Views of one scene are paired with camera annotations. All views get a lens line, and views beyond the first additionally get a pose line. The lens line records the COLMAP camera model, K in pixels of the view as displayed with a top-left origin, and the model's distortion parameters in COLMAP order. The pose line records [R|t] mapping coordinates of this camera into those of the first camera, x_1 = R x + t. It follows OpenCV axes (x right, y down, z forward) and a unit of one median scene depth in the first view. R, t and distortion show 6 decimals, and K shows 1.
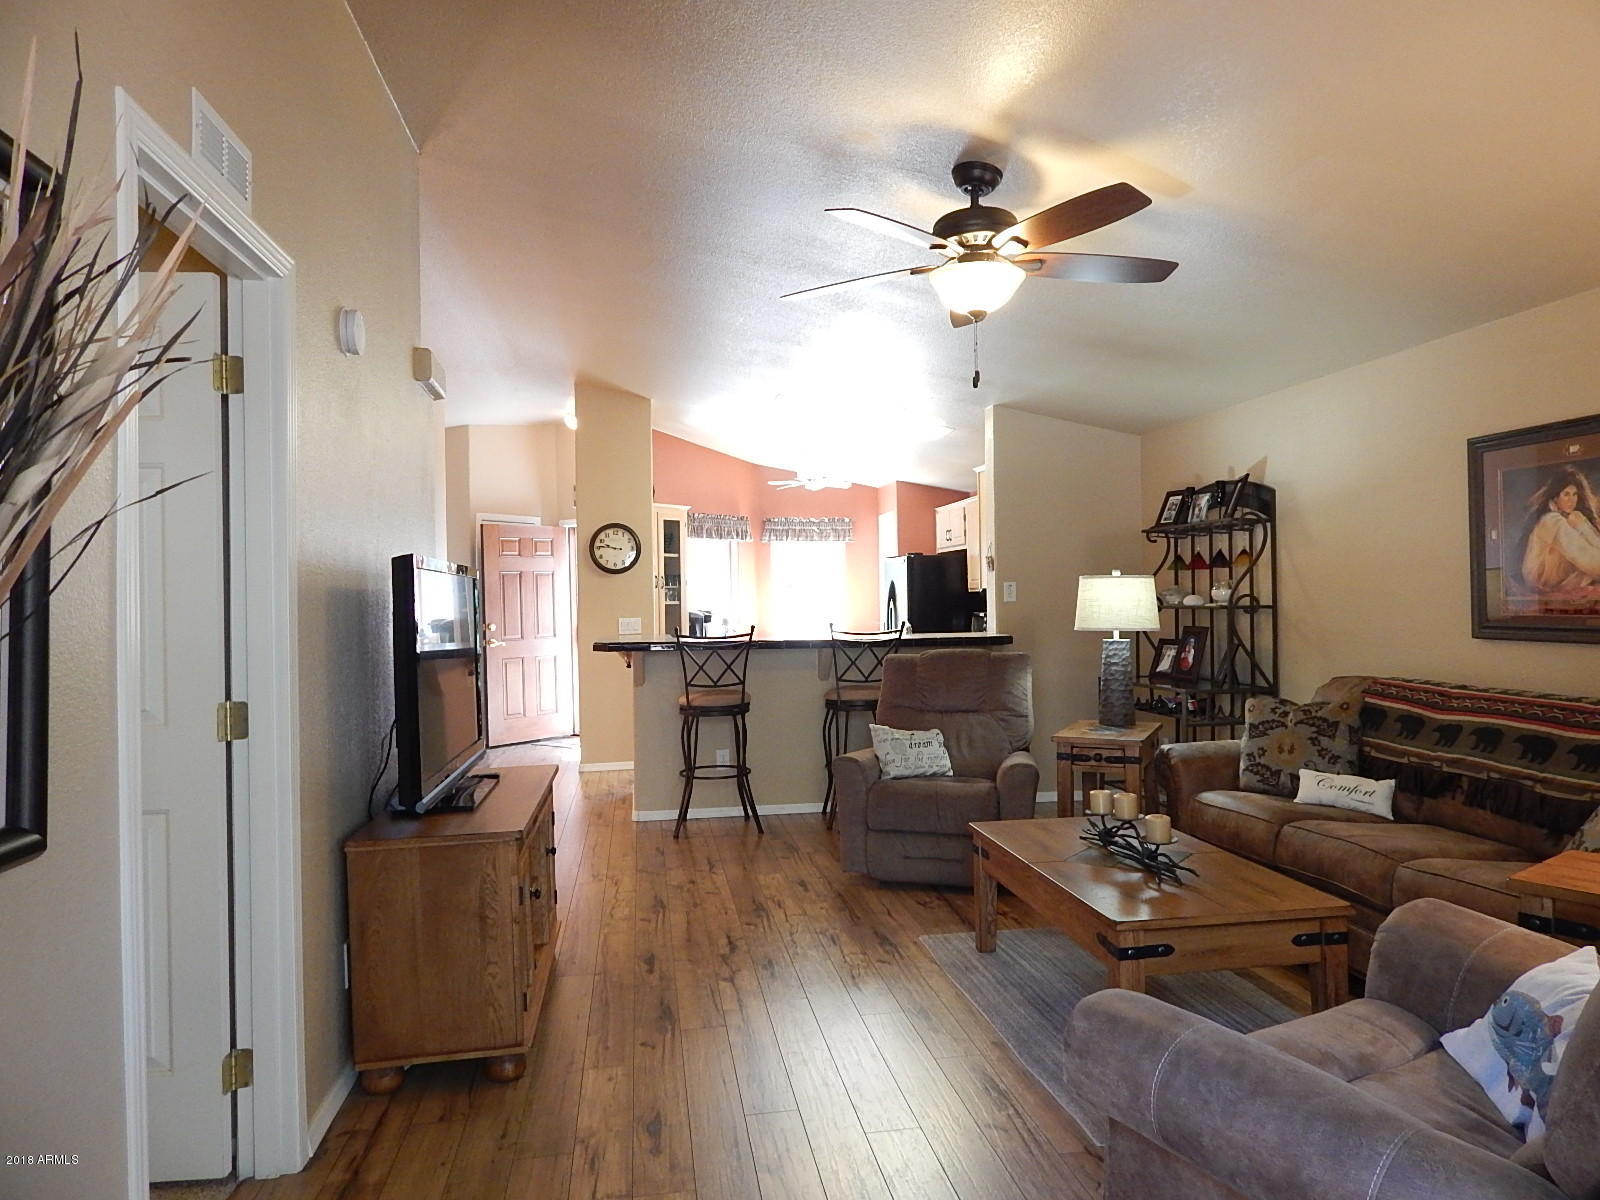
lens RADIAL K [[1054.8, 0, 798.3], [0, 1054.8, 593.8], [0, 0, 1]] dist [0.002102, 0.005781]
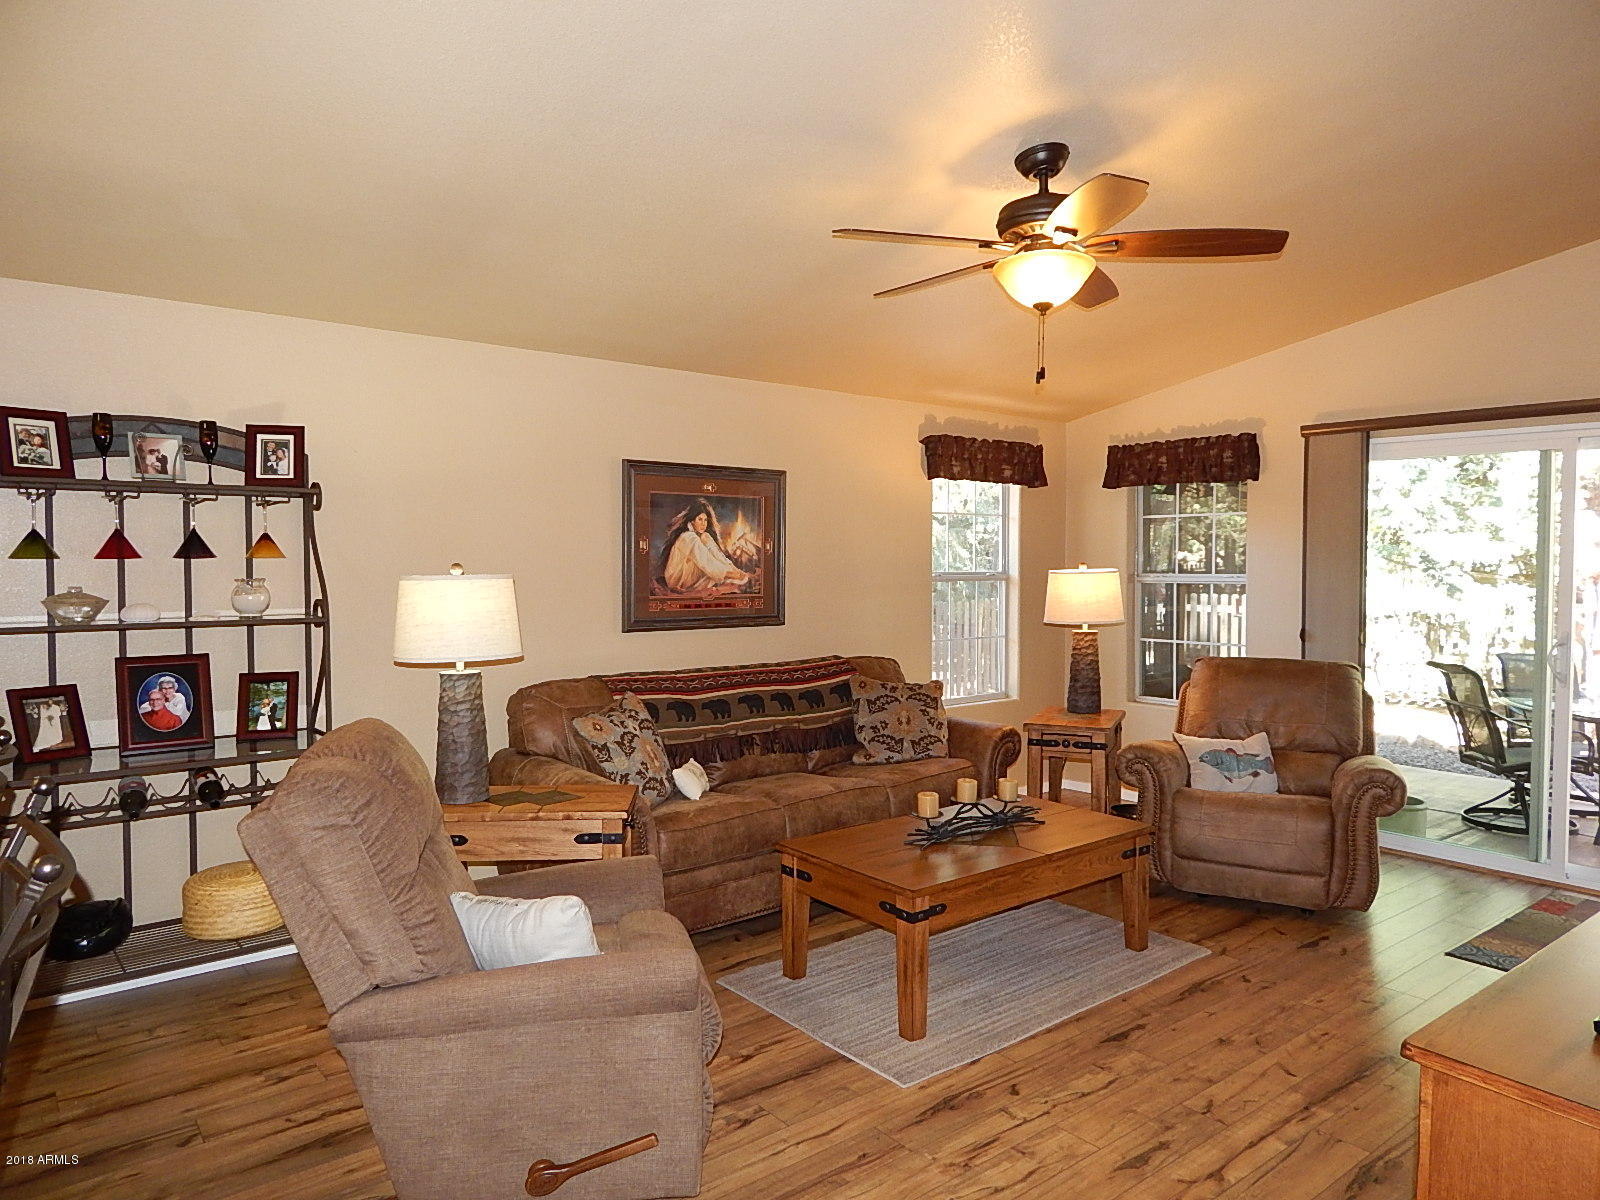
lens RADIAL K [[1054.8, 0, 802.3], [0, 1054.8, 606.1], [0, 0, 1]] dist [0.002102, 0.005781]
pose [[-0.501737, -0.017191, 0.864849, -0.501033], [0.004898, 0.999730, 0.022714, -0.013076], [-0.865006, 0.015633, -0.501518, 1.551070]]
